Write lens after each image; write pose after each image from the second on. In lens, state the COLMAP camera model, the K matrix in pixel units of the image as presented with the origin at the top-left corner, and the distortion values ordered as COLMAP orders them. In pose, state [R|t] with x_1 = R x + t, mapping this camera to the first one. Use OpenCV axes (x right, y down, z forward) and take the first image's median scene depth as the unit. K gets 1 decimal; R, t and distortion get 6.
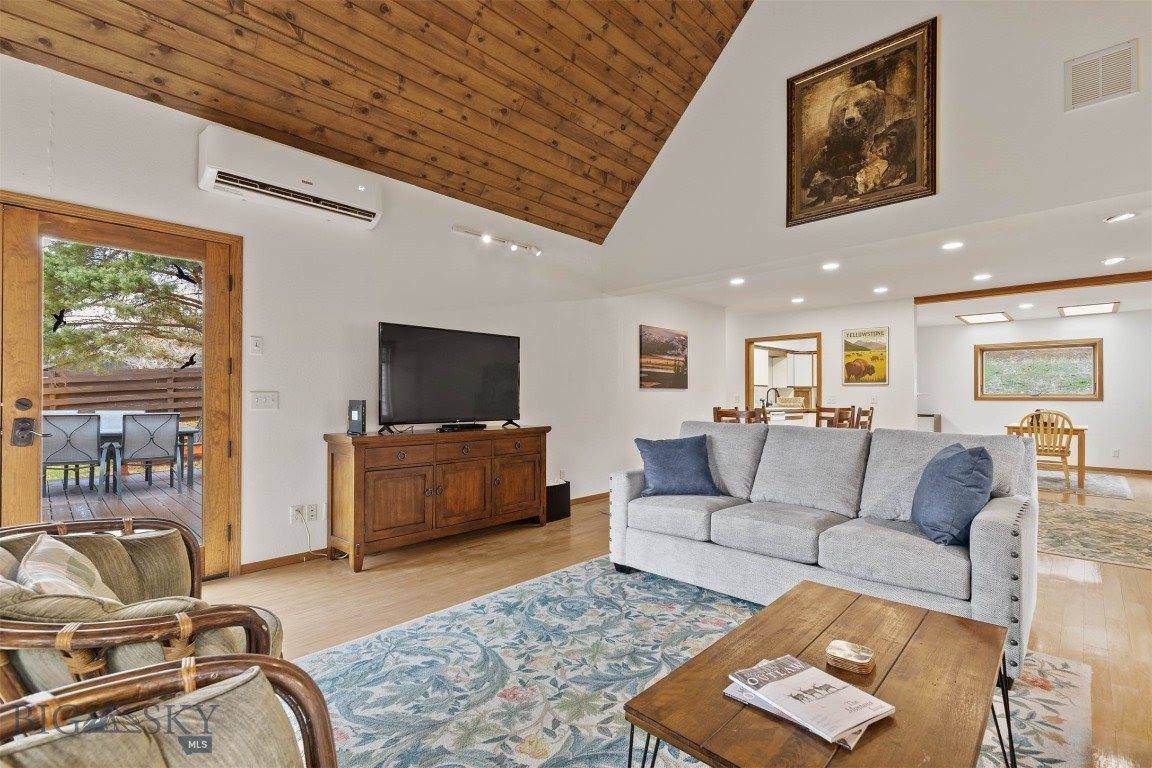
lens RADIAL K [[524.1, 0, 576.7], [0, 524.1, 391.3], [0, 0, 1]] dist [0.003405, 0.000221]
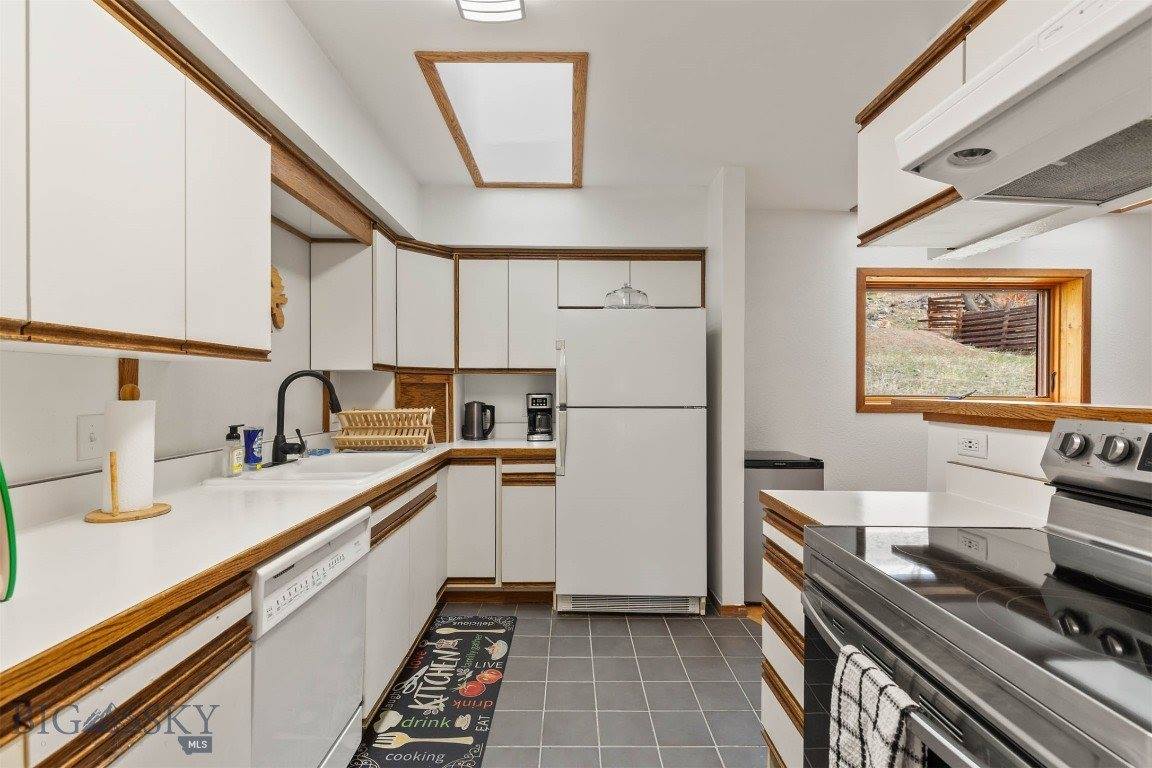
lens RADIAL K [[524.1, 0, 575.3], [0, 524.1, 383.4], [0, 0, 1]] dist [0.003405, 0.000221]
pose [[-0.700415, -0.004483, 0.713722, 0.183397], [-0.008376, 0.999963, -0.001939, -0.001796], [-0.713687, -0.007336, -0.700427, 1.268907]]
